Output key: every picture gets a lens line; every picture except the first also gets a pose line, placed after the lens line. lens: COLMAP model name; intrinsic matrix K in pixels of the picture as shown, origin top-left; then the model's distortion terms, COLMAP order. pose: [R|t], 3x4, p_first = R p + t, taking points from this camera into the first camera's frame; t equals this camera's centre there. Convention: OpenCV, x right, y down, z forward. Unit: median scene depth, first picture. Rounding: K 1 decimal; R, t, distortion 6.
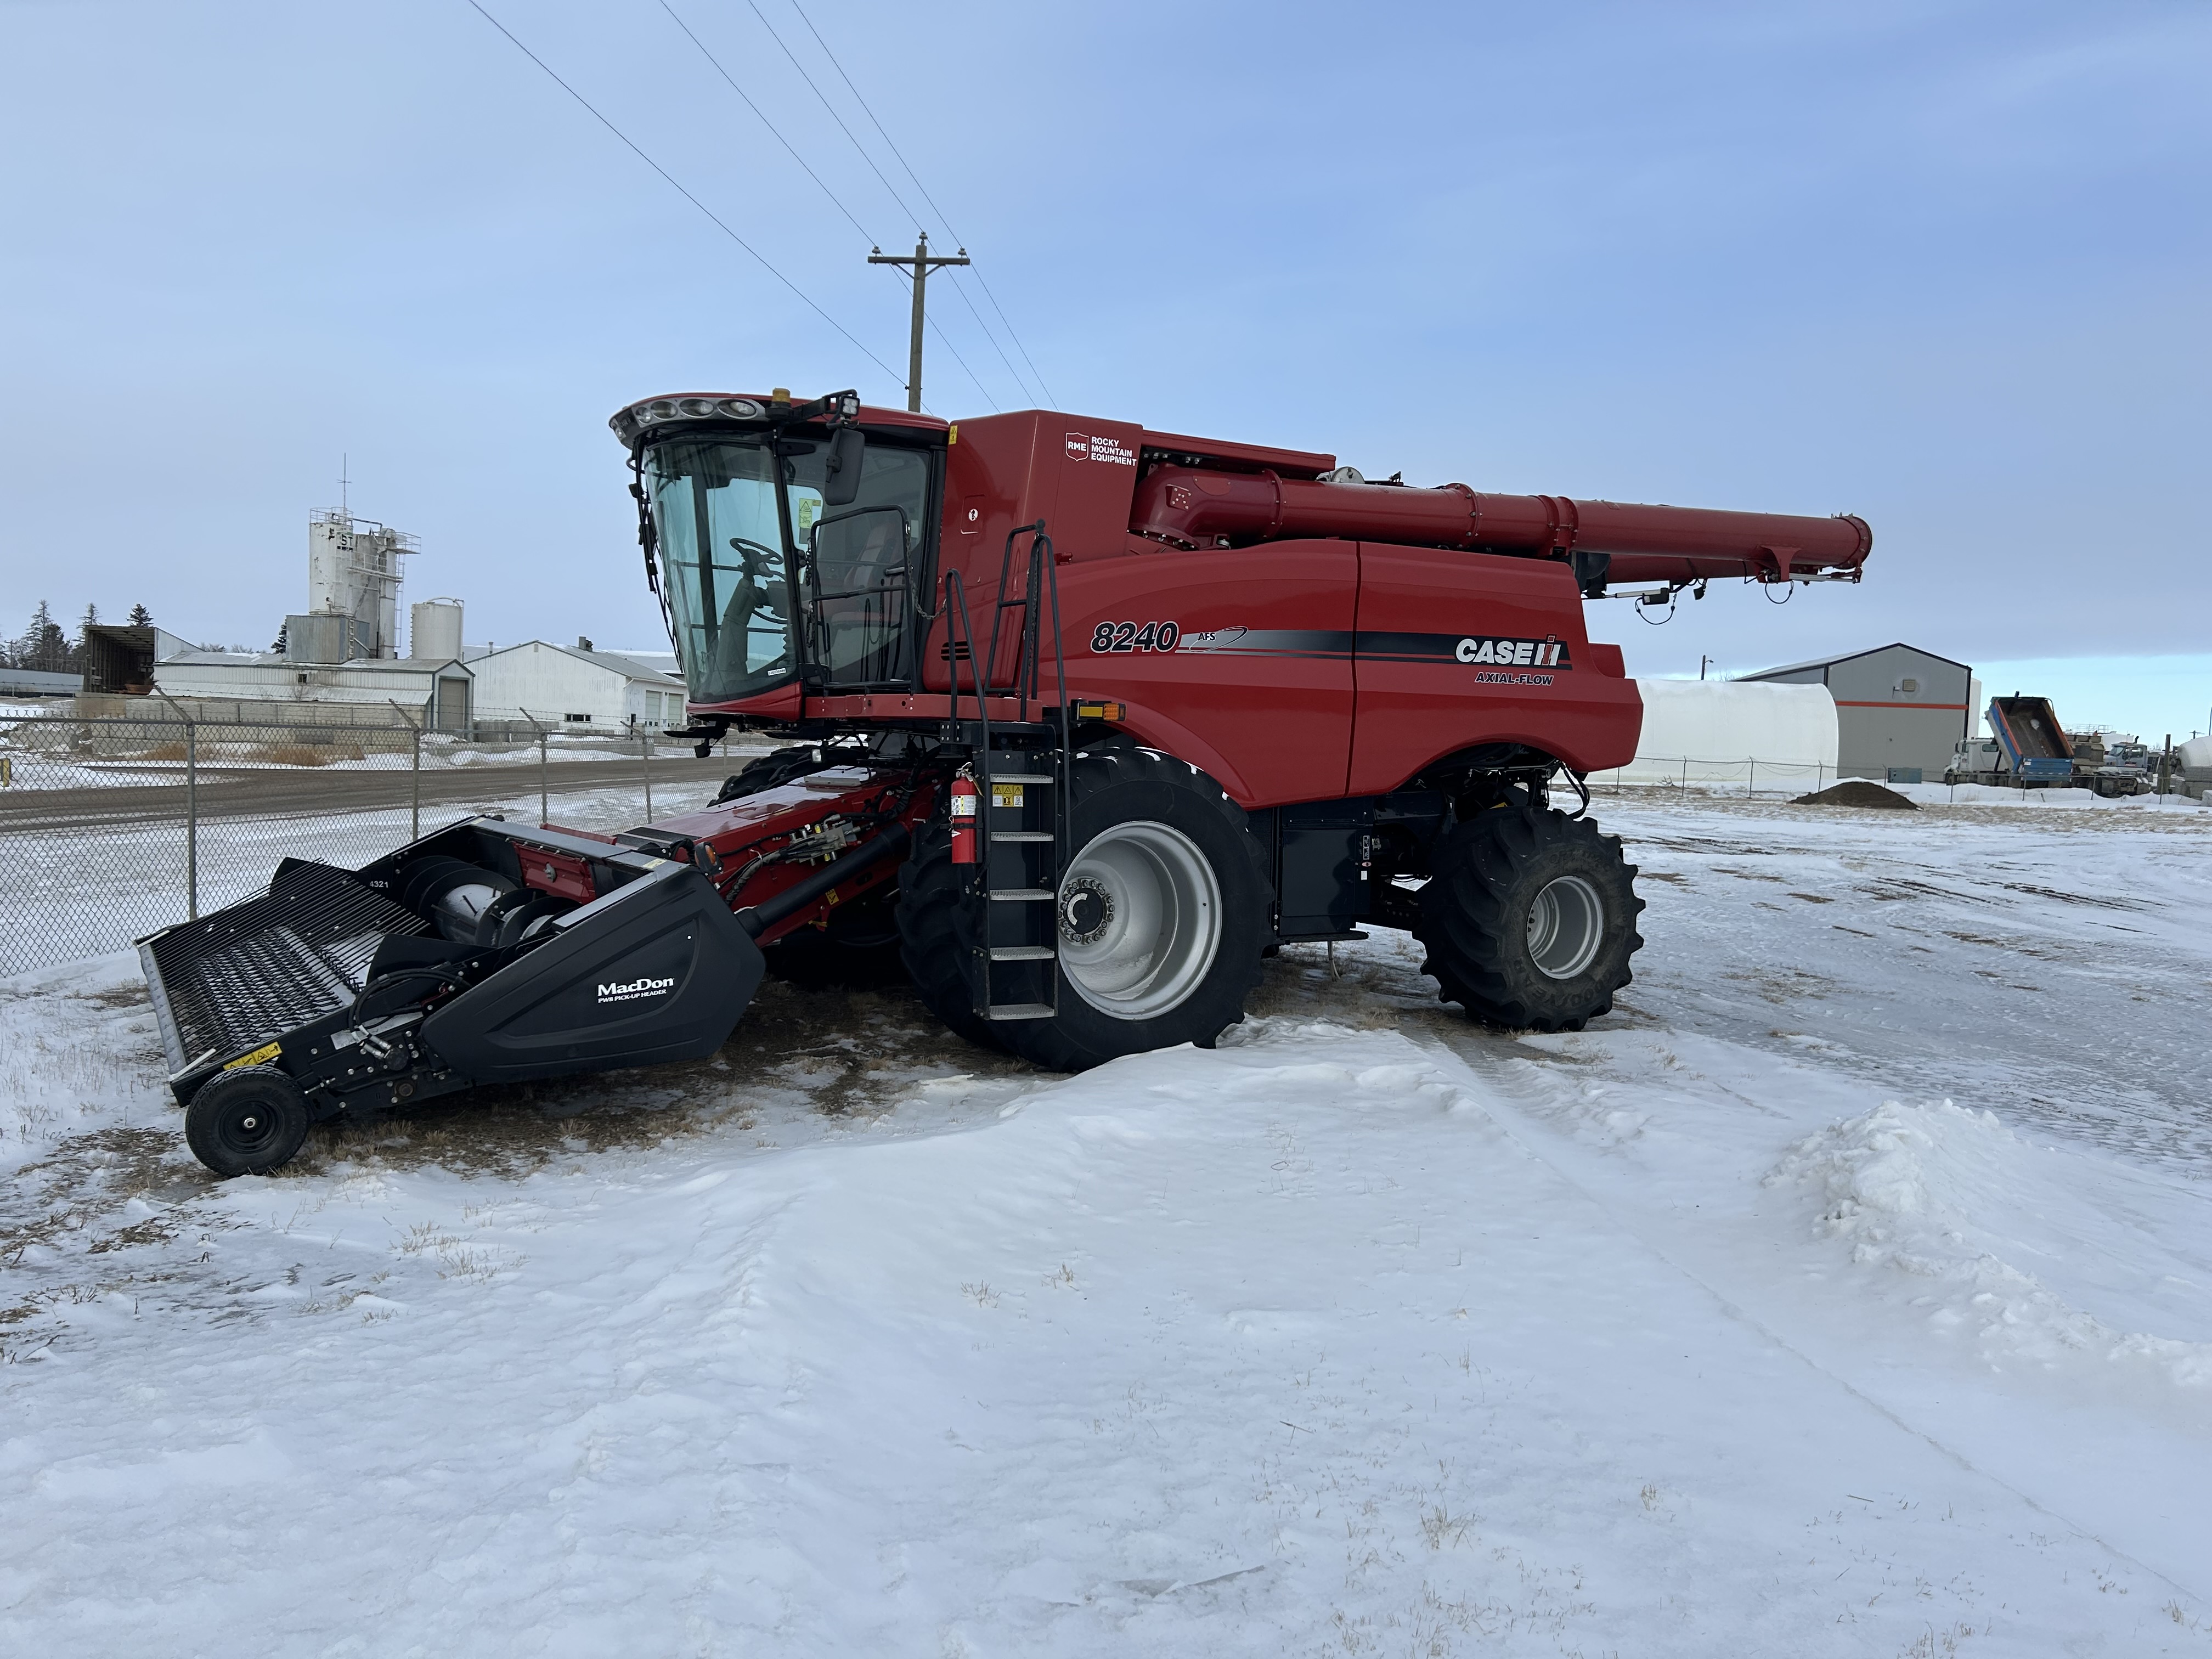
lens RADIAL K [[1671.5, 0, 1092.3], [0, 1671.5, 837.2], [0, 0, 1]] dist [0.087544, -0.099429]
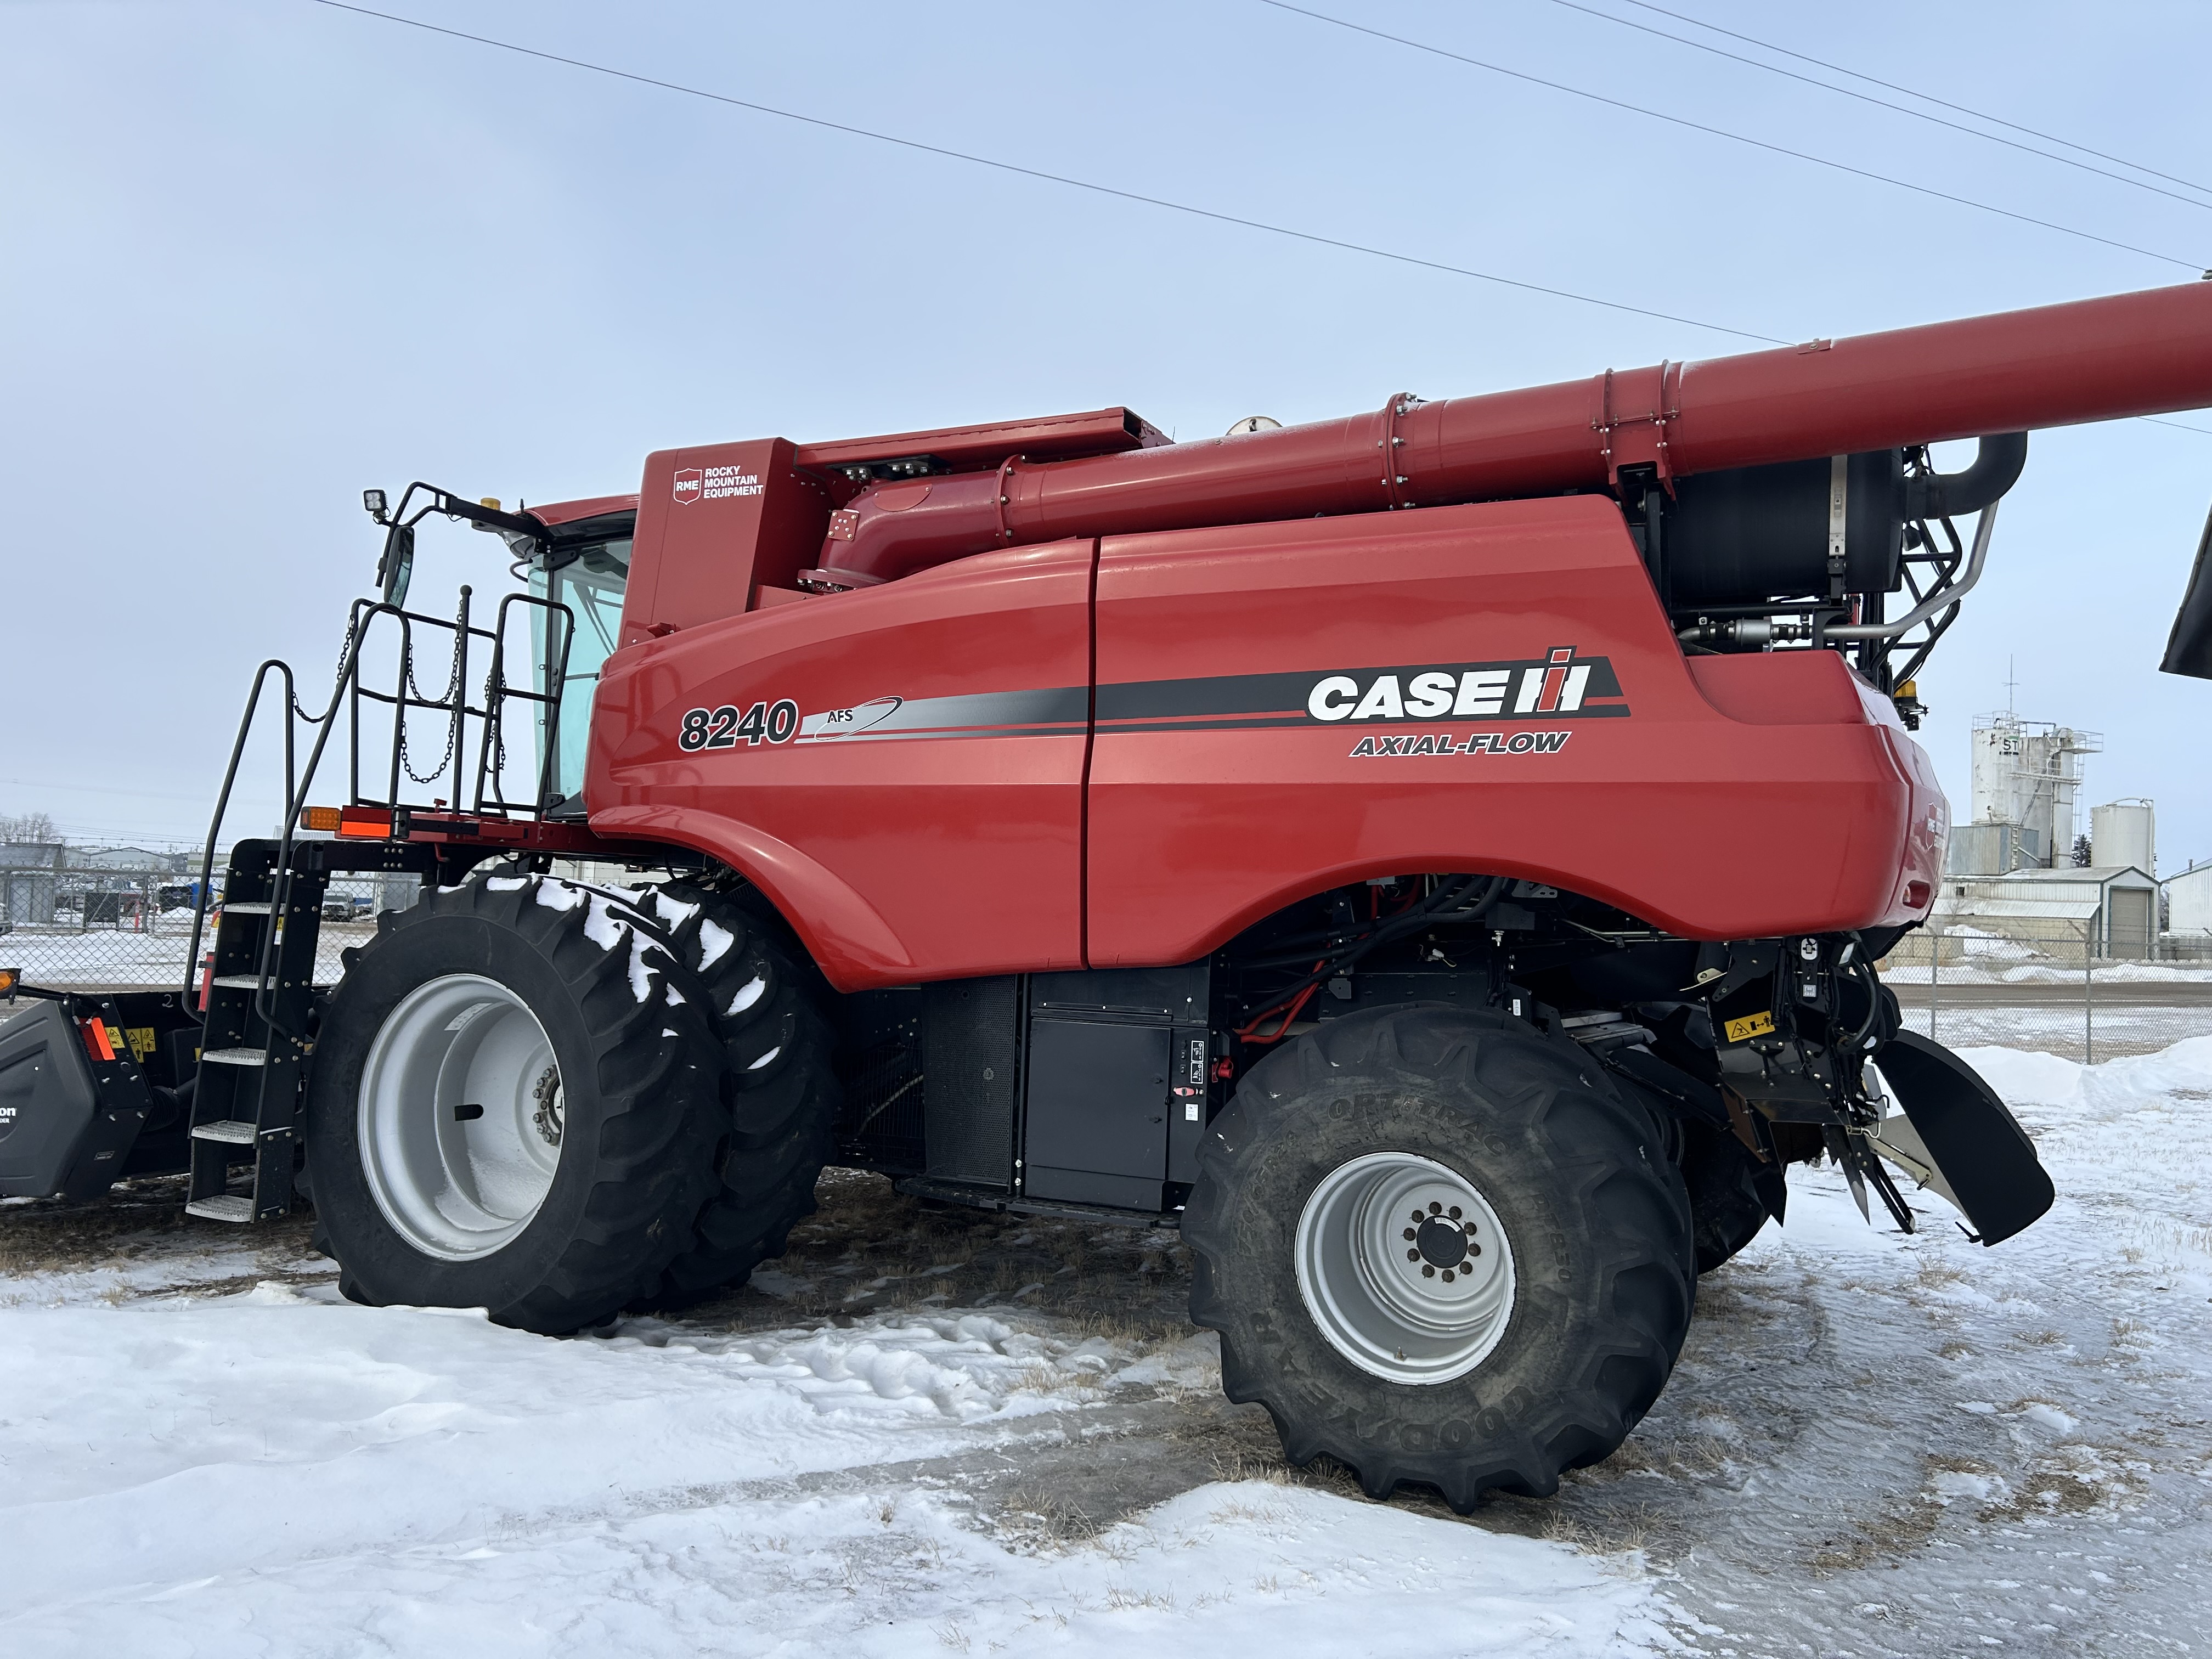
lens RADIAL K [[1654.7, 0, 1096.6], [0, 1654.7, 815.7], [0, 0, 1]] dist [0.080201, -0.086017]
pose [[0.534359, -0.054526, -0.843497, 0.612427], [-0.067184, 0.992020, -0.106688, -0.014045], [0.842583, 0.113679, 0.526431, 0.660800]]
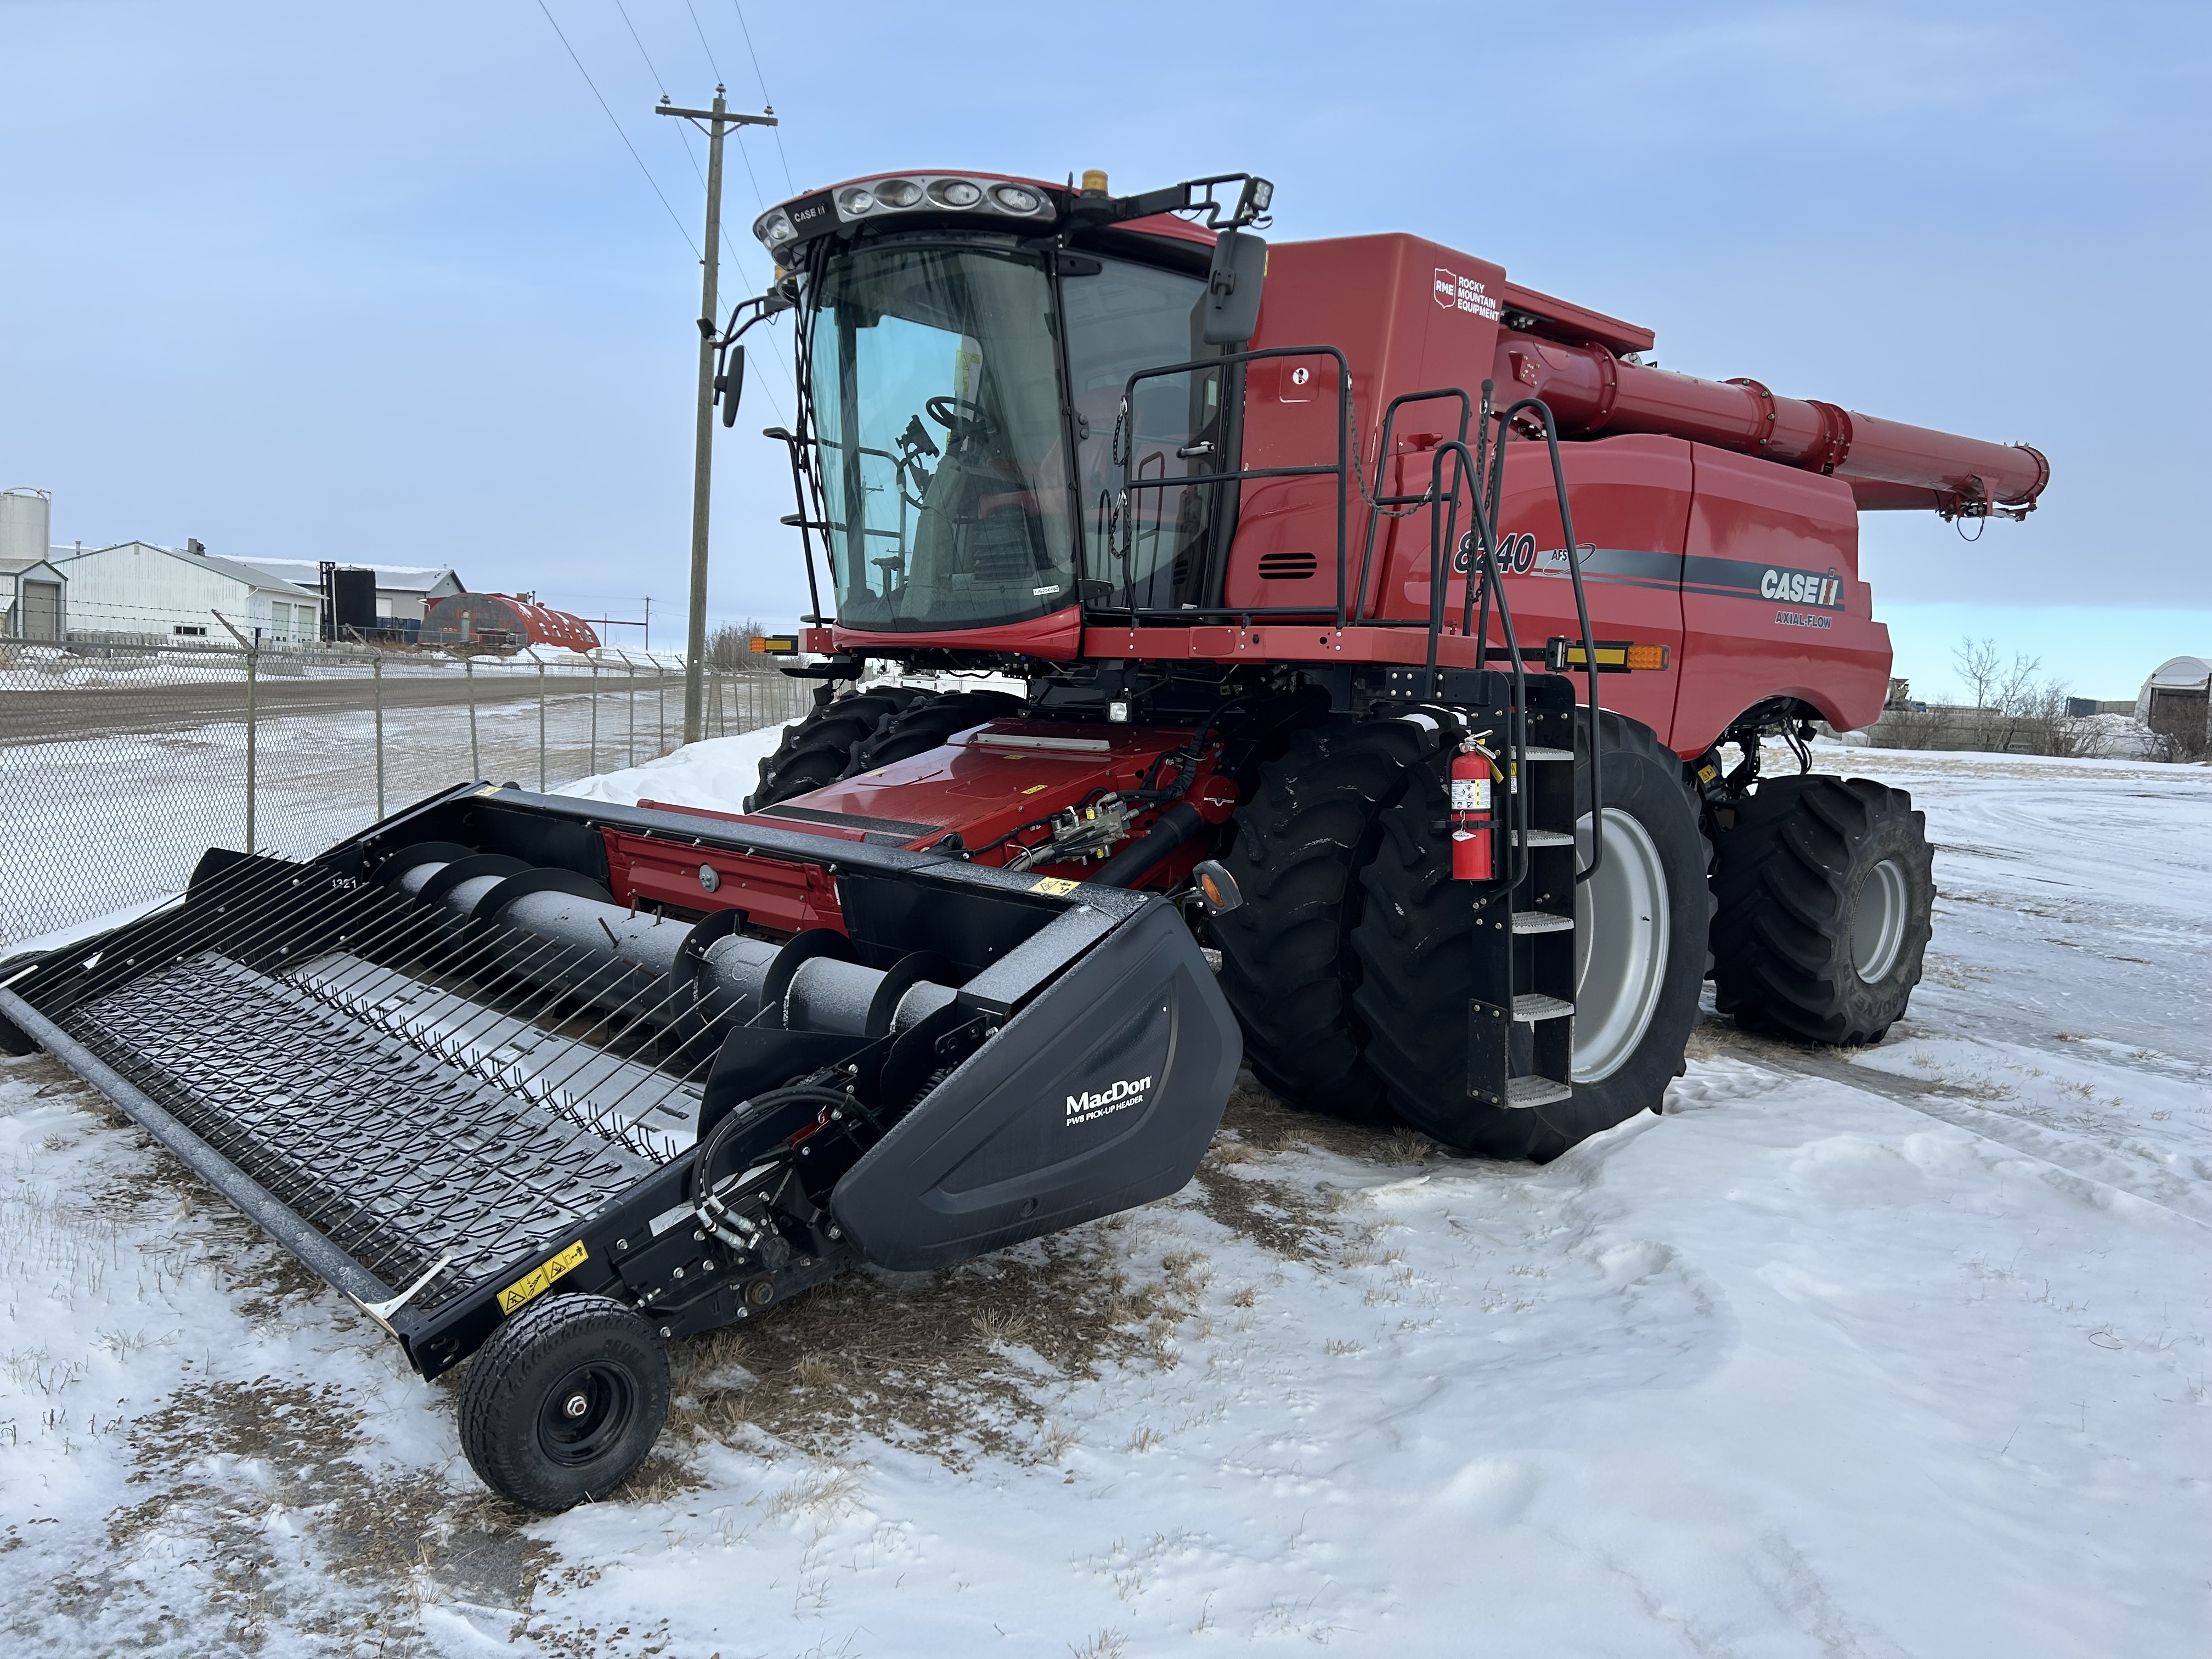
lens RADIAL K [[1647.8, 0, 1106.0], [0, 1647.8, 829.5], [0, 0, 1]] dist [0.125033, -0.155945]
pose [[0.976508, -0.003551, 0.215453, -0.264356], [-0.004692, 0.999277, 0.037731, -0.020951], [-0.215431, -0.037856, 0.975785, 0.267457]]
